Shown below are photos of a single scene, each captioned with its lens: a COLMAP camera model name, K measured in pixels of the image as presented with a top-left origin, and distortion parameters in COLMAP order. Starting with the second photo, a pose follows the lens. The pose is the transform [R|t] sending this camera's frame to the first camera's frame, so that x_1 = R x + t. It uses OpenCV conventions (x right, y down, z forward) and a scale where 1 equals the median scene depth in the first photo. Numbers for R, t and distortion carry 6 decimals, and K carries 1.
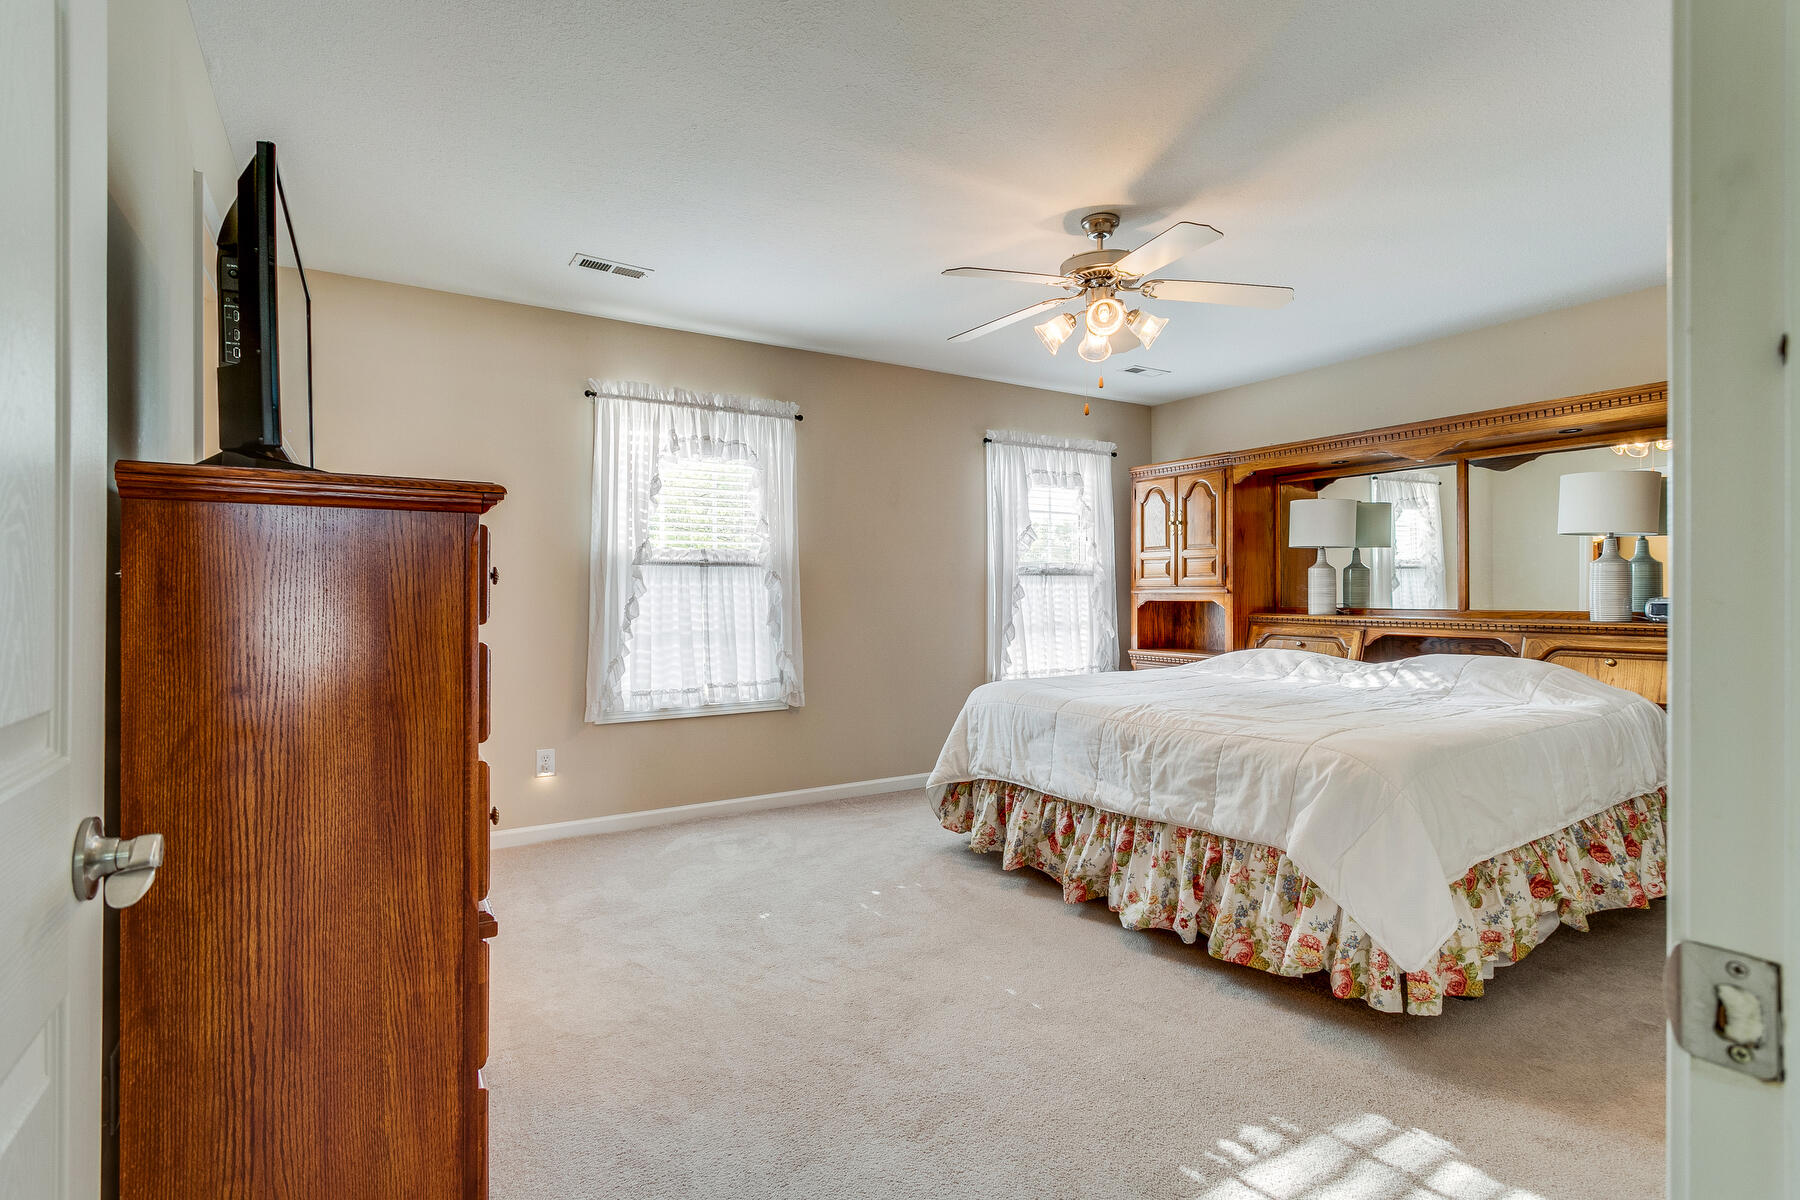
lens RADIAL K [[864.2, 0, 912.3], [0, 864.2, 599.0], [0, 0, 1]] dist [0.002578, 0.000349]
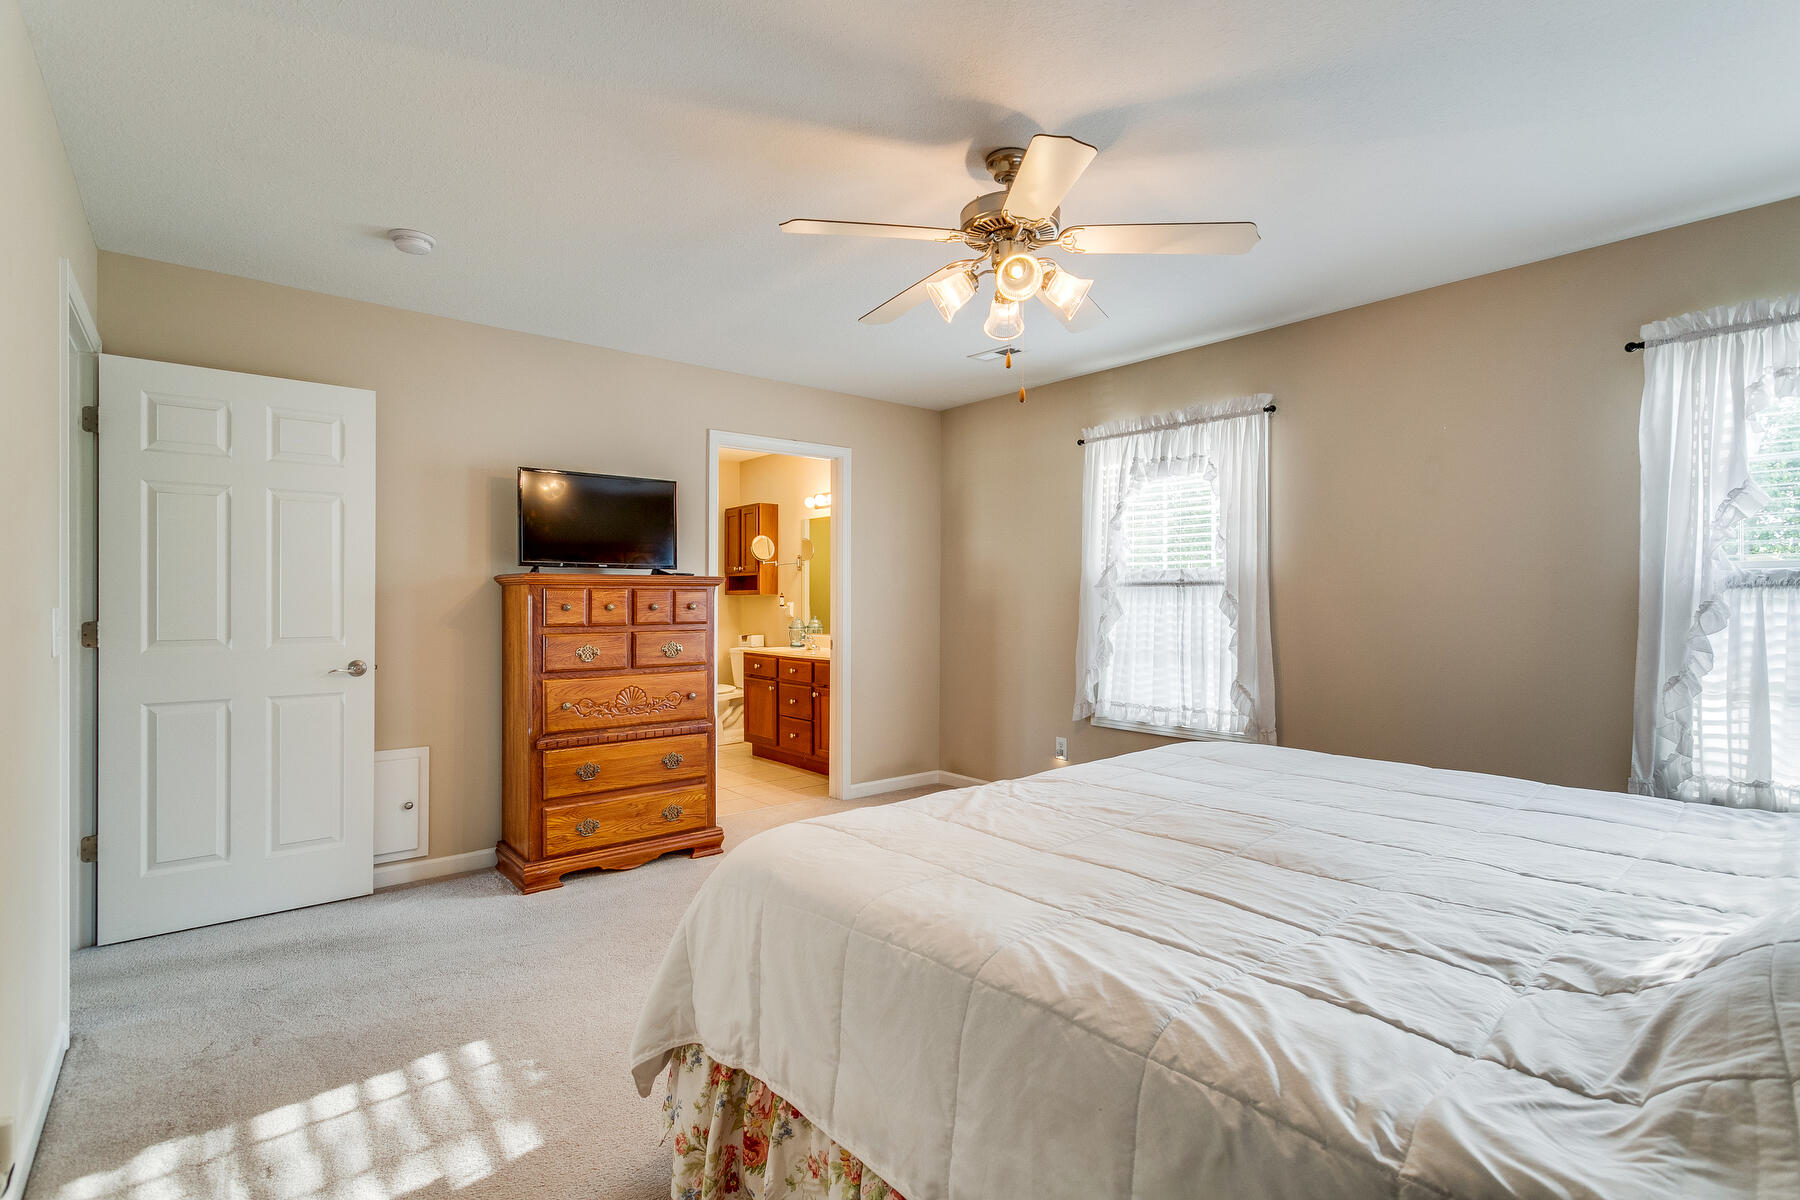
lens RADIAL K [[864.2, 0, 915.2], [0, 864.2, 600.3], [0, 0, 1]] dist [0.002578, 0.000349]
pose [[0.128480, 0.008949, -0.991672, 0.700287], [-0.004587, 0.999954, 0.008429, -0.028672], [0.991701, 0.003466, 0.128515, 0.572315]]
